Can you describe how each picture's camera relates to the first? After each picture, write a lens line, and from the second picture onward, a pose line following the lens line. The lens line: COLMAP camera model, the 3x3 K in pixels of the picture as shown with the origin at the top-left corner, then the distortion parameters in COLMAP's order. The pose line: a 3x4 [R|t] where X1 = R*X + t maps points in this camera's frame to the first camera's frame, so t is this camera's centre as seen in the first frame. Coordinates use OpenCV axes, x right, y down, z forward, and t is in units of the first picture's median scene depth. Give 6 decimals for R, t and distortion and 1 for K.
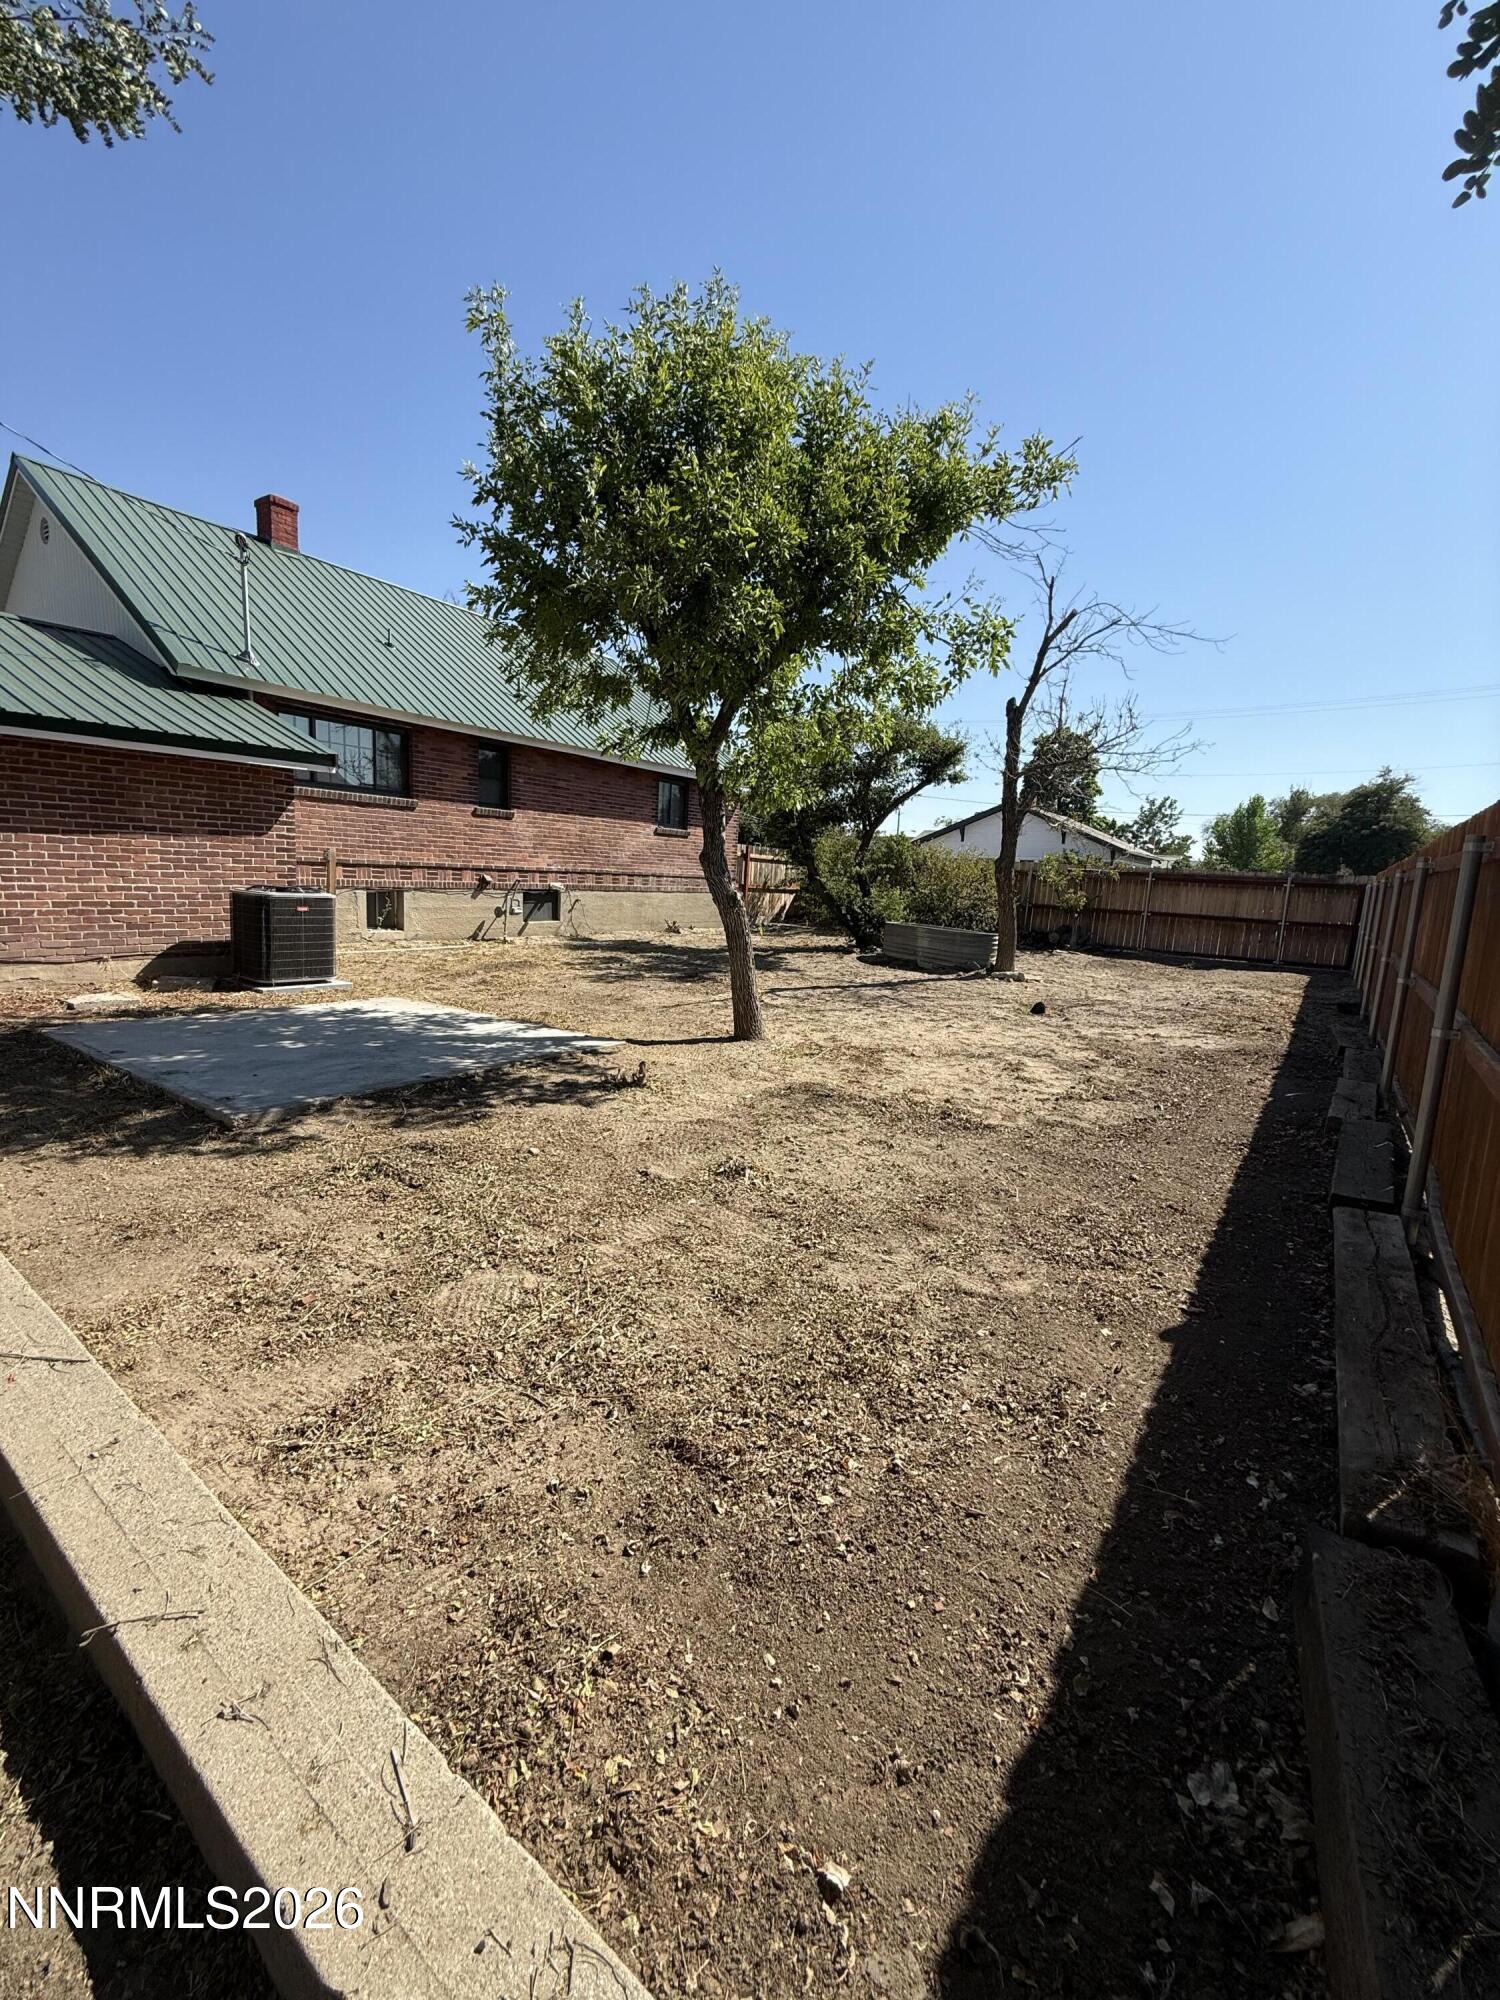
lens RADIAL K [[798.7, 0, 747.3], [0, 798.7, 992.0], [0, 0, 1]] dist [0.001887, 0.000155]
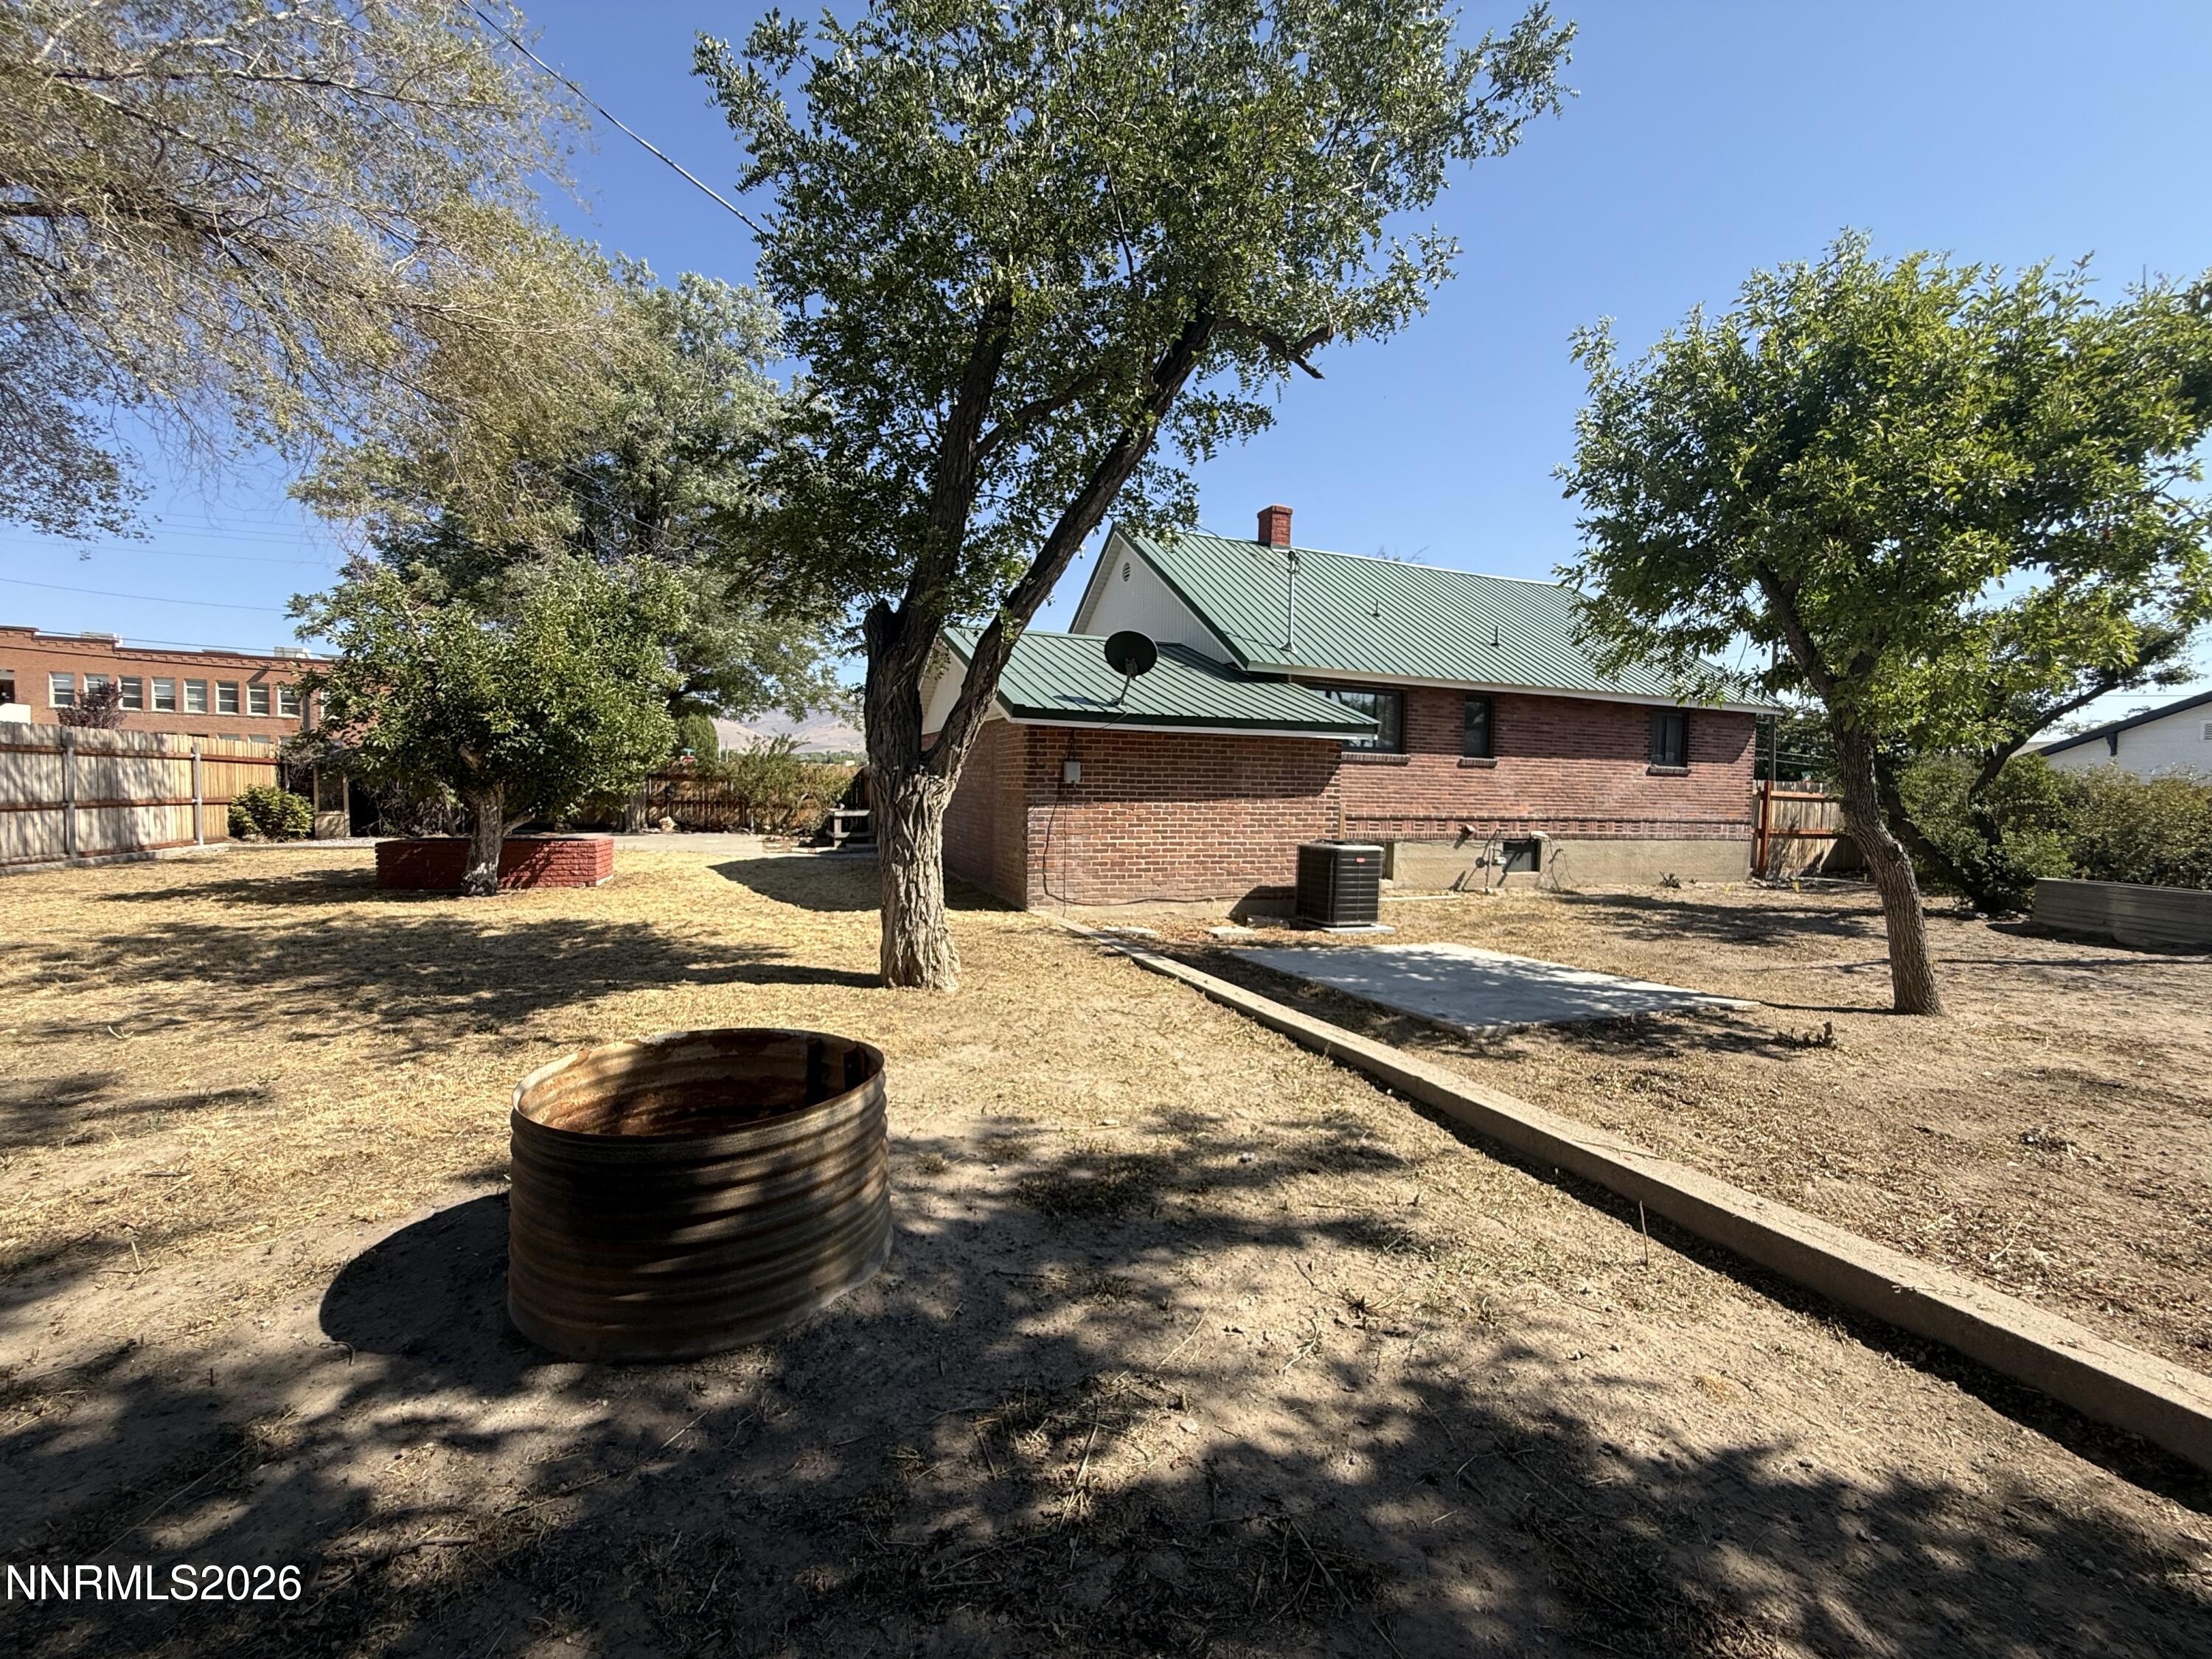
lens RADIAL K [[883.4, 0, 1113.2], [0, 883.4, 824.8], [0, 0, 1]] dist [0.001887, 0.000155]
pose [[0.840008, -0.018377, -0.542263, -0.140171], [-0.057351, 0.990820, -0.122419, 0.016383], [0.539535, 0.133932, 0.831243, -0.193804]]
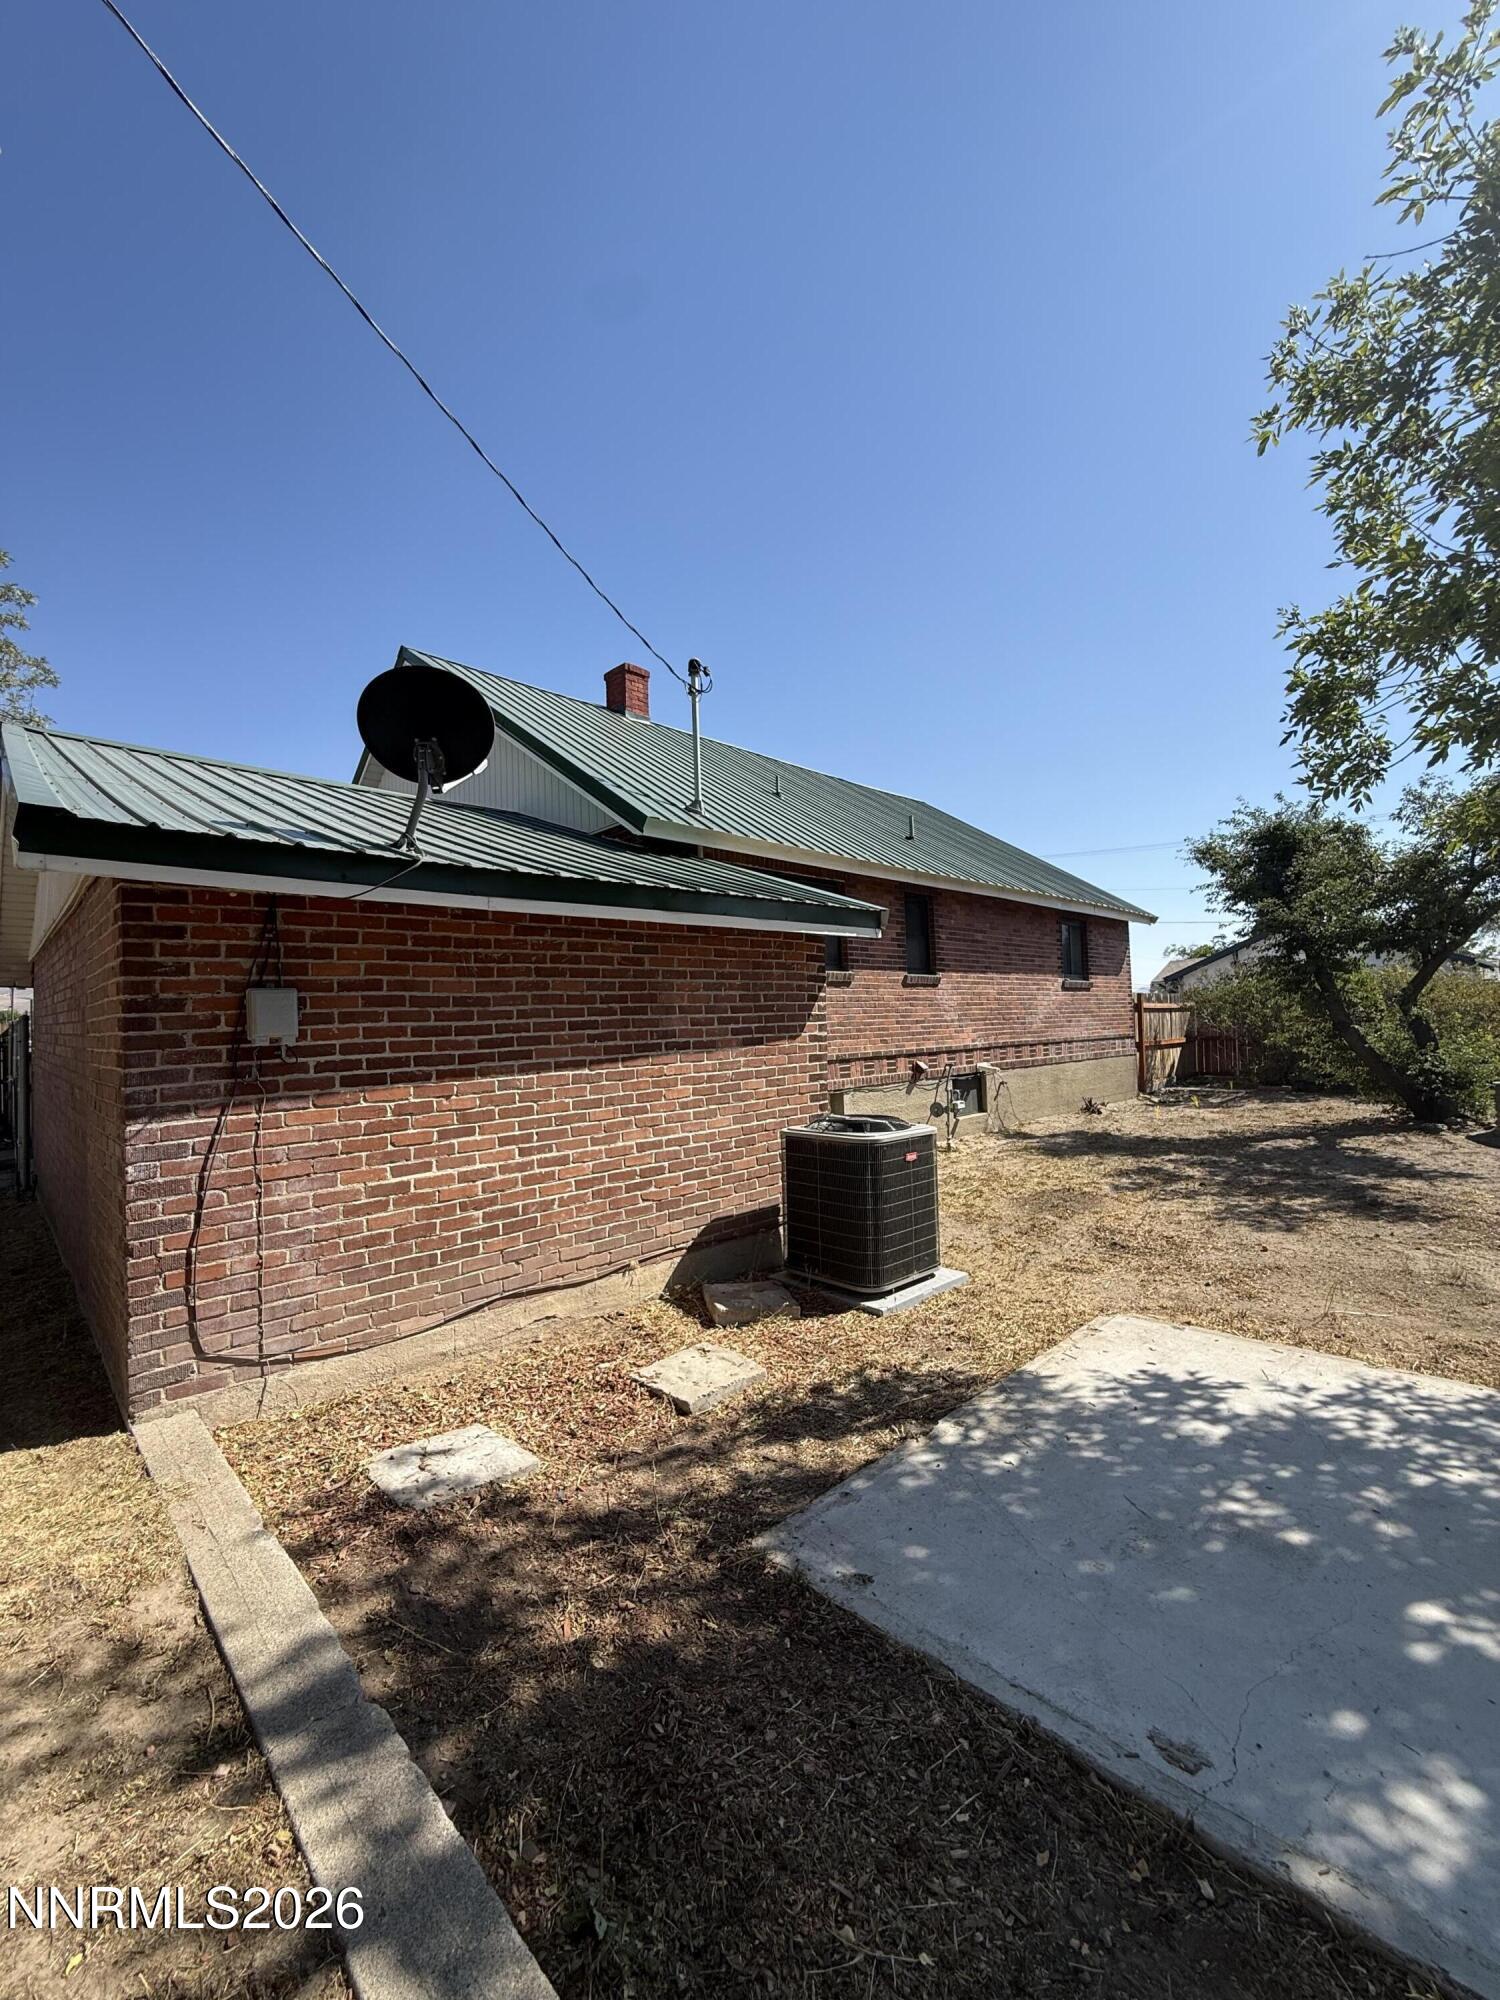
lens RADIAL K [[798.7, 0, 749.7], [0, 798.7, 1000.6], [0, 0, 1]] dist [0.001887, 0.000155]
pose [[0.977798, -0.092304, -0.188123, -0.452618], [0.055895, 0.980117, -0.190384, -0.091425], [0.201955, 0.175643, 0.963516, 0.310831]]
